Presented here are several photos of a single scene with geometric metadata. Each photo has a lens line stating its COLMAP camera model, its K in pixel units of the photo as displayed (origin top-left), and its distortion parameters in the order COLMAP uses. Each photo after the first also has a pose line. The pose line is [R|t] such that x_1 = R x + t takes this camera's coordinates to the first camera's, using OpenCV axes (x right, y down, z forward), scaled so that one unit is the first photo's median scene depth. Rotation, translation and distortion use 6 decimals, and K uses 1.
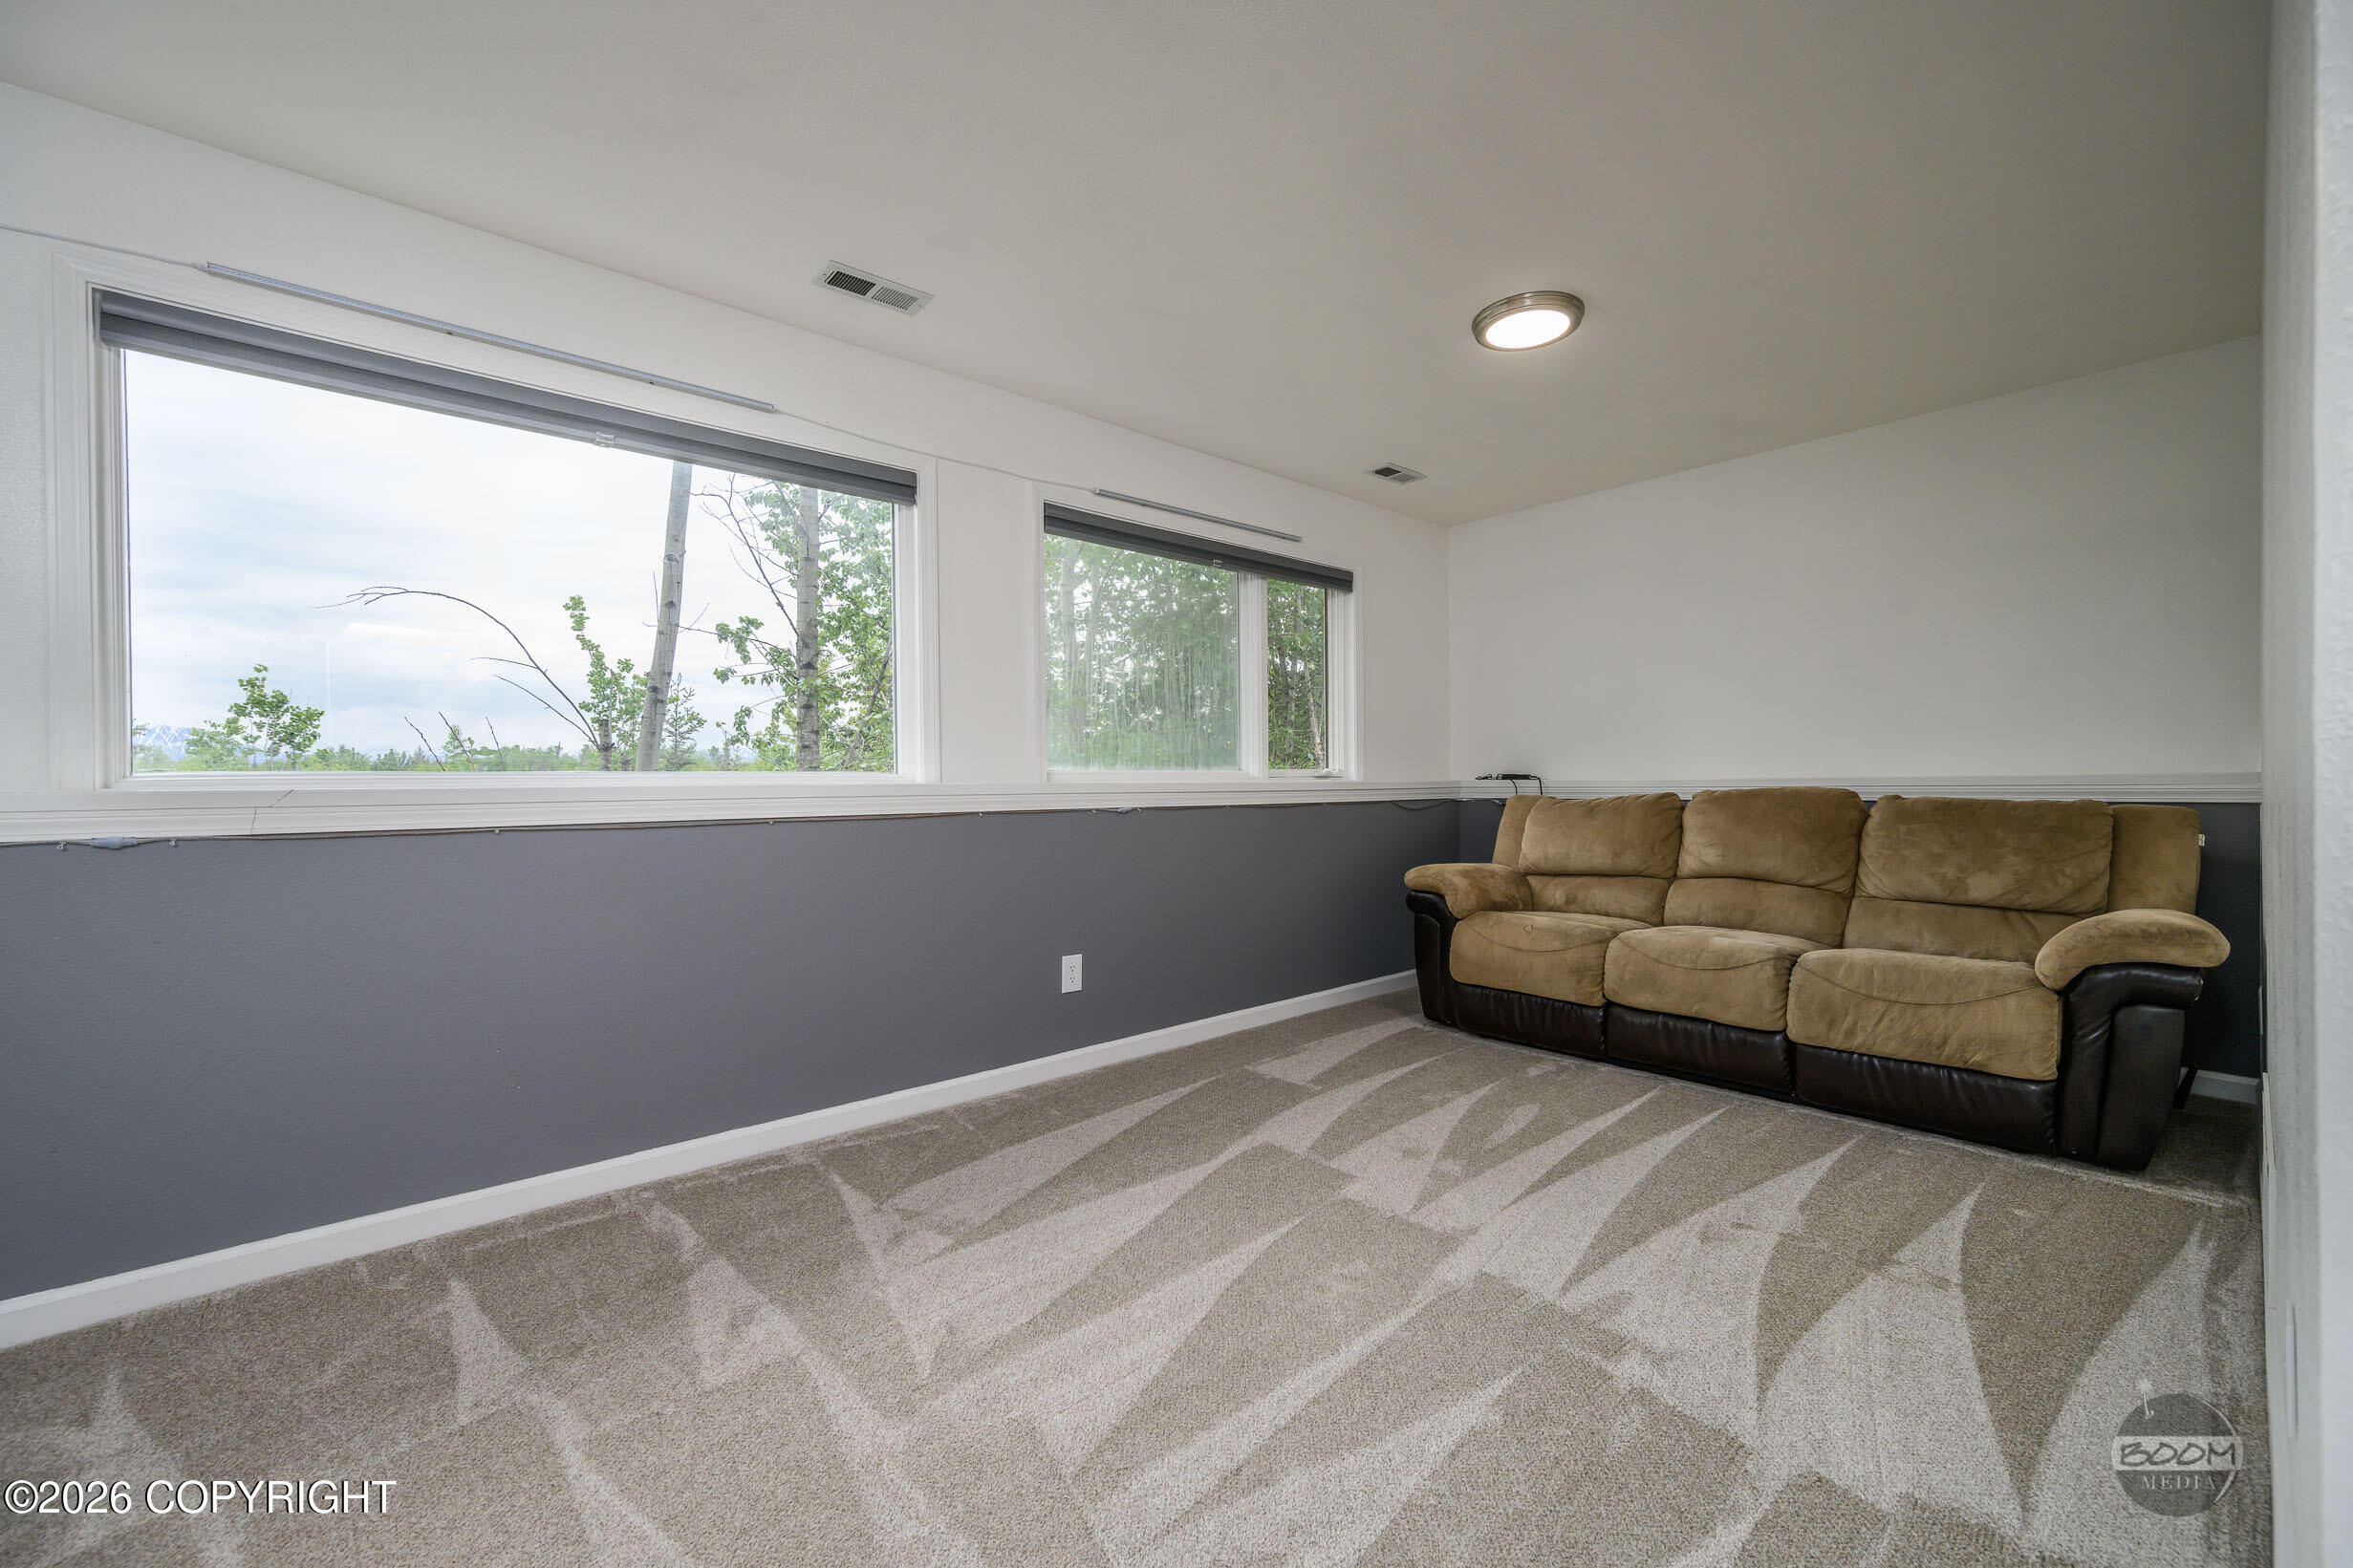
lens RADIAL K [[949.2, 0, 1176.5], [0, 949.2, 784.0], [0, 0, 1]] dist [-0.000419, -0.000010]
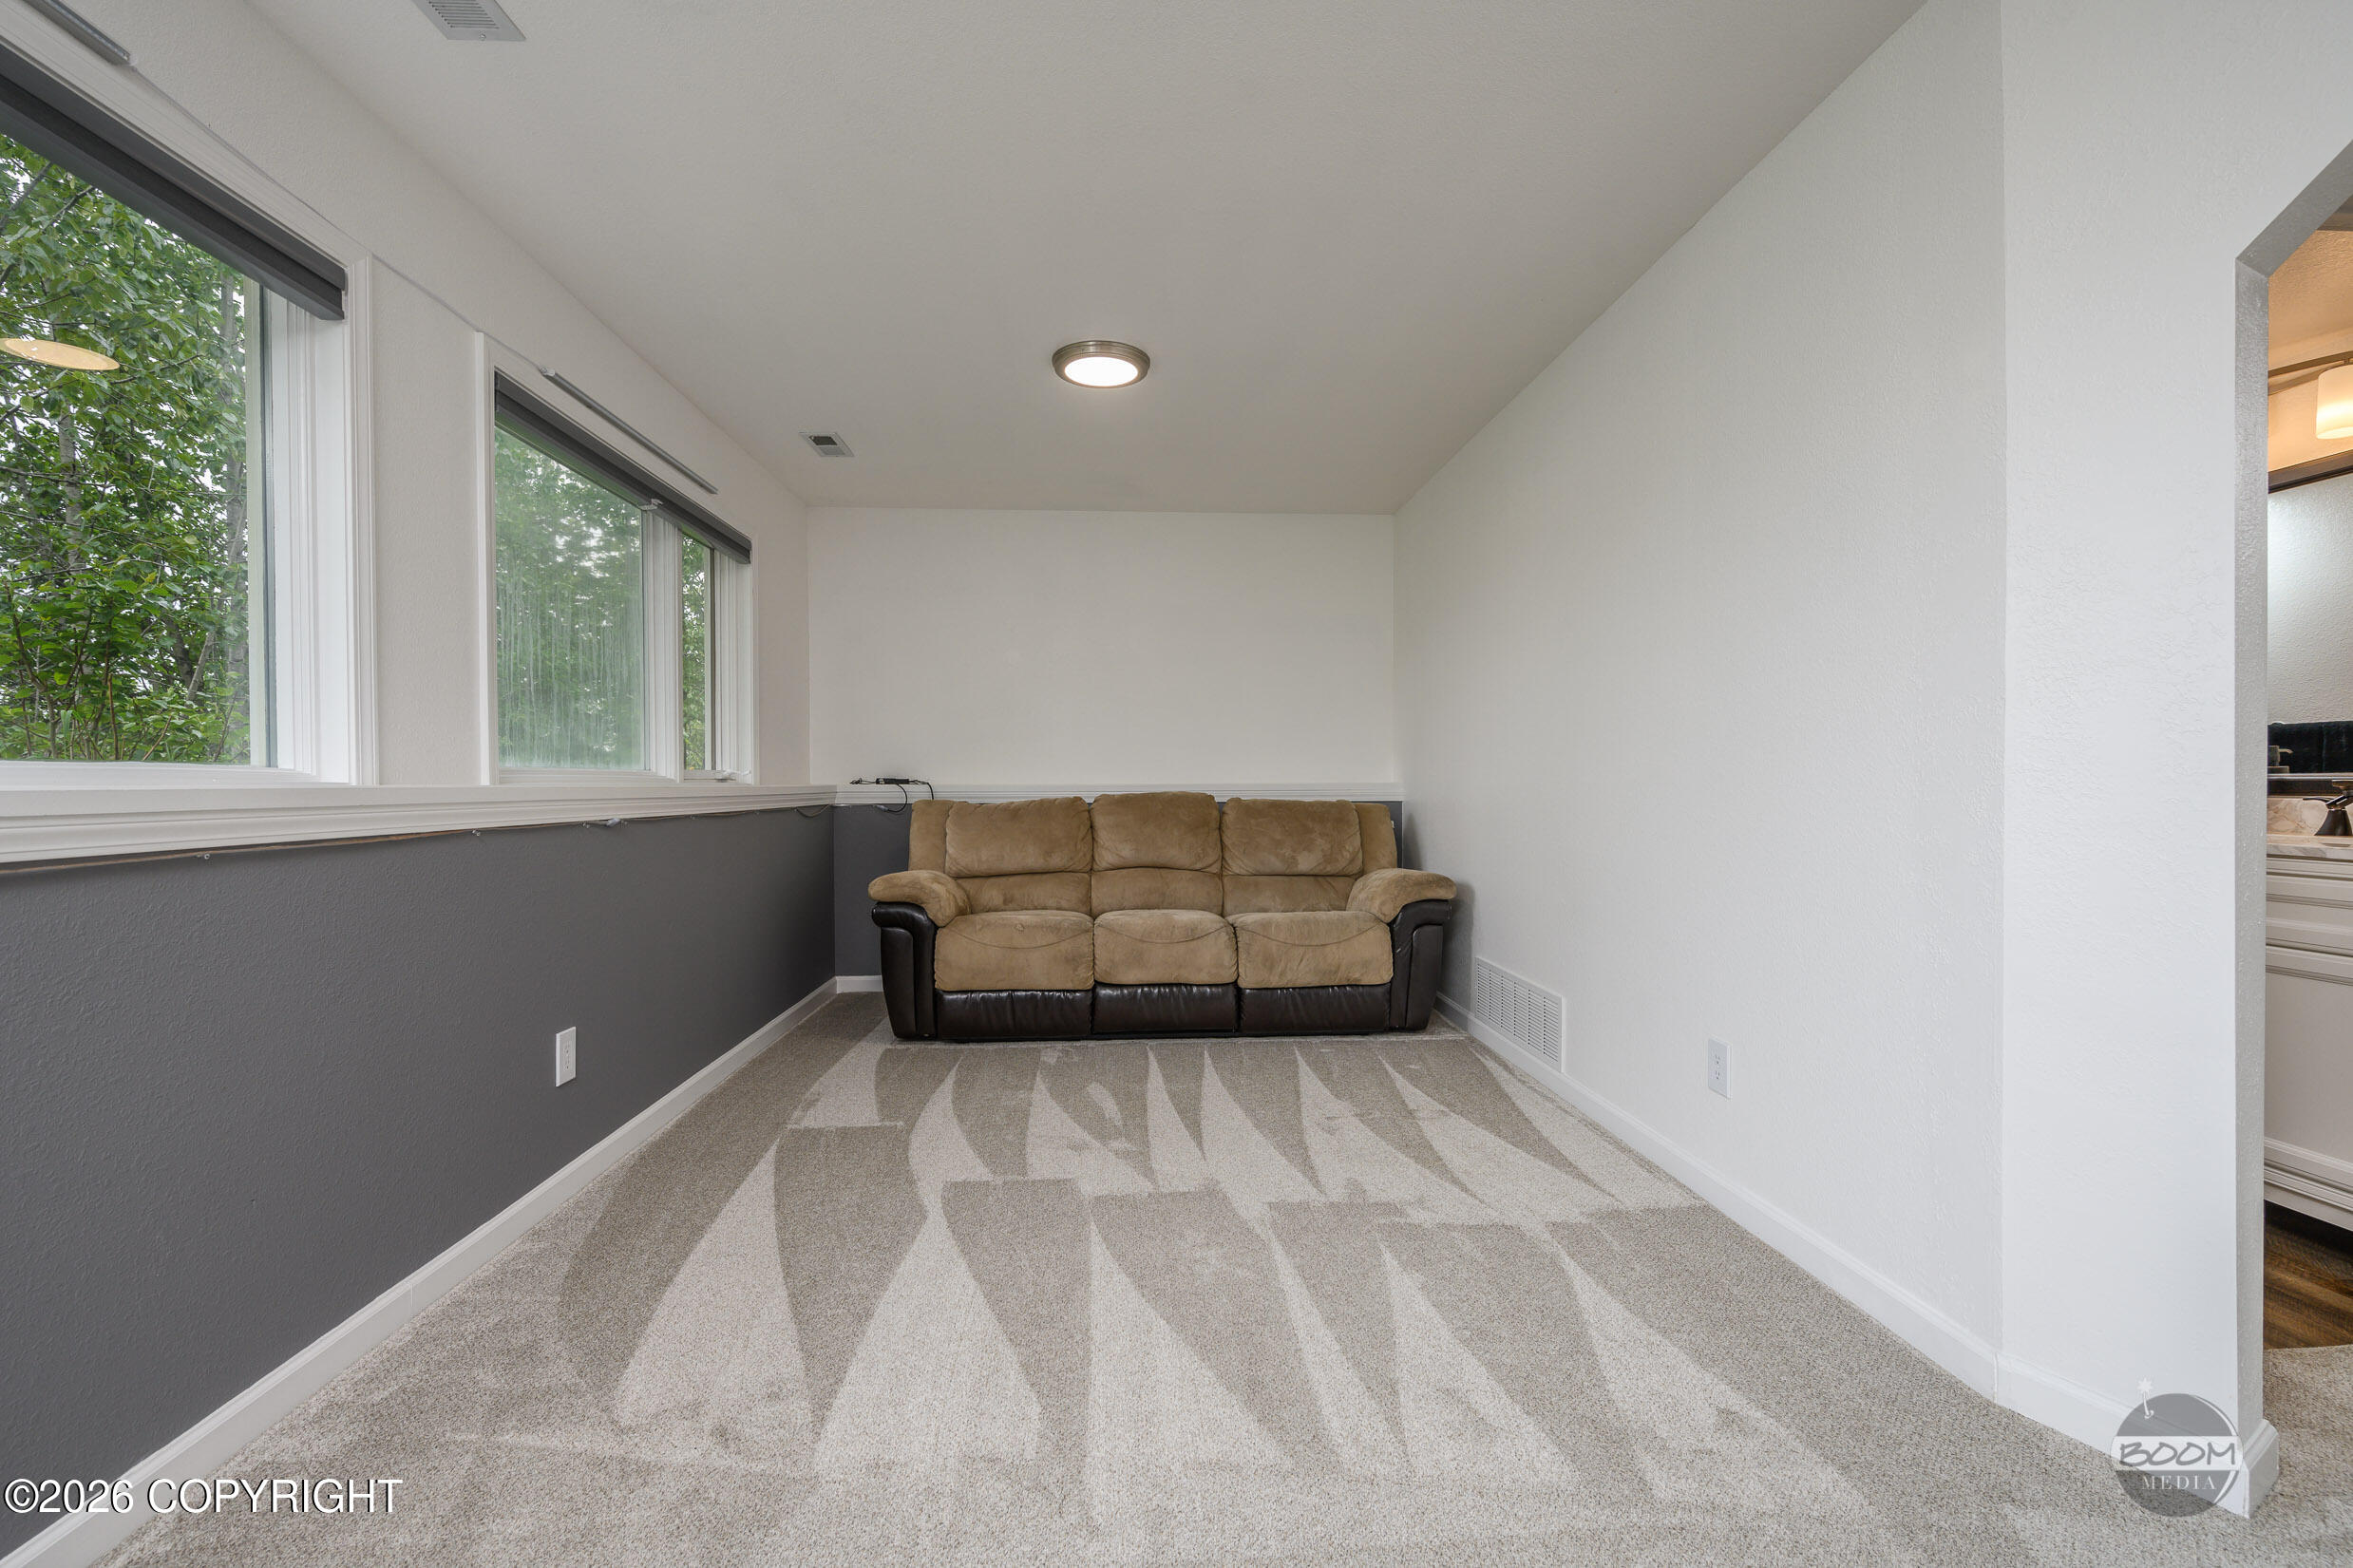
lens RADIAL K [[1035.2, 0, 1176.5], [0, 1035.2, 784.0], [0, 0, 1]] dist [-0.000339, -0.000169]
pose [[0.615770, 0.006077, 0.787902, -0.507610], [-0.002054, 0.999979, -0.006108, 0.001620], [-0.787923, 0.002142, 0.615770, 0.196862]]
